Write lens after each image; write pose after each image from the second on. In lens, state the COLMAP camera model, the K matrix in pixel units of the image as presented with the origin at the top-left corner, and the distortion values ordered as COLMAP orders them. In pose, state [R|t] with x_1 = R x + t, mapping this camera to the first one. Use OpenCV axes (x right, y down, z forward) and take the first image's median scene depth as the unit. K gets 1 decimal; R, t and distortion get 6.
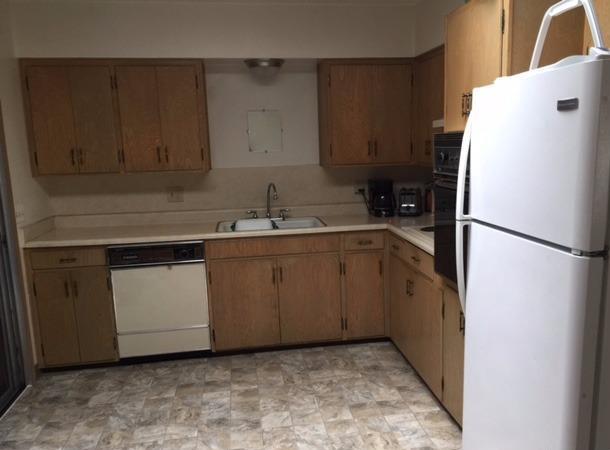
lens RADIAL K [[521.2, 0, 348.6], [0, 521.2, 223.6], [0, 0, 1]] dist [0.098776, -0.091110]
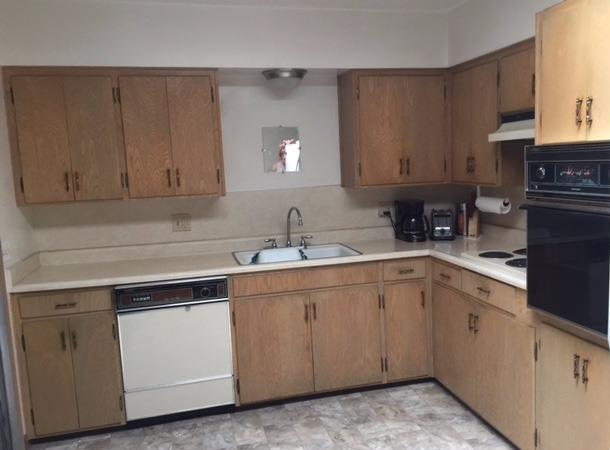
lens RADIAL K [[521.2, 0, 348.6], [0, 521.2, 223.6], [0, 0, 1]] dist [0.098776, -0.091110]
pose [[0.995850, -0.023838, 0.087830, -0.145760], [0.027549, 0.998768, -0.041279, -0.011461], [-0.086738, 0.043528, 0.995280, 0.119697]]
